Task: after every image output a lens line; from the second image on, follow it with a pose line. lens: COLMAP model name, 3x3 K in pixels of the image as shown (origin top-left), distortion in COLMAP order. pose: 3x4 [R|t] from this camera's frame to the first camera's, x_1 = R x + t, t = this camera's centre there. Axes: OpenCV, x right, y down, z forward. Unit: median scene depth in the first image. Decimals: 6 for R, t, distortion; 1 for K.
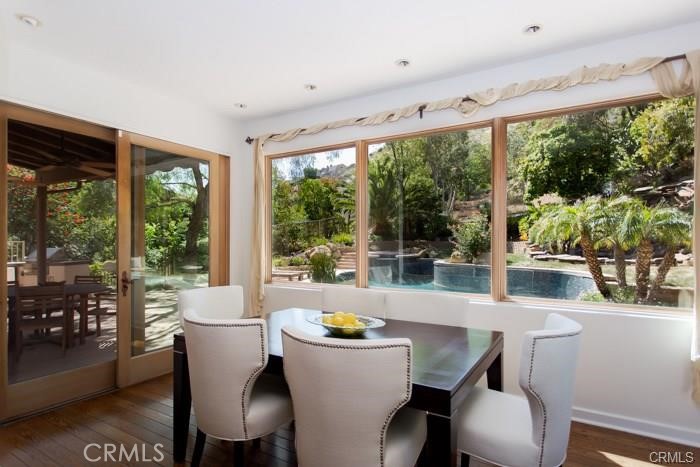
lens RADIAL K [[377.6, 0, 352.2], [0, 377.6, 236.7], [0, 0, 1]] dist [-0.000964, -0.000071]
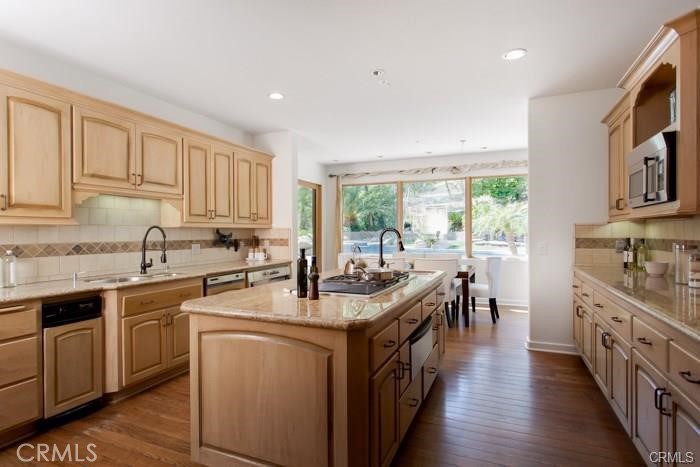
lens RADIAL K [[377.6, 0, 347.6], [0, 377.6, 233.5], [0, 0, 1]] dist [-0.000964, -0.000071]
pose [[0.989832, -0.005213, 0.142147, -0.190695], [0.003108, 0.999882, 0.015032, -0.002568], [-0.142209, -0.014437, 0.989731, -0.332956]]
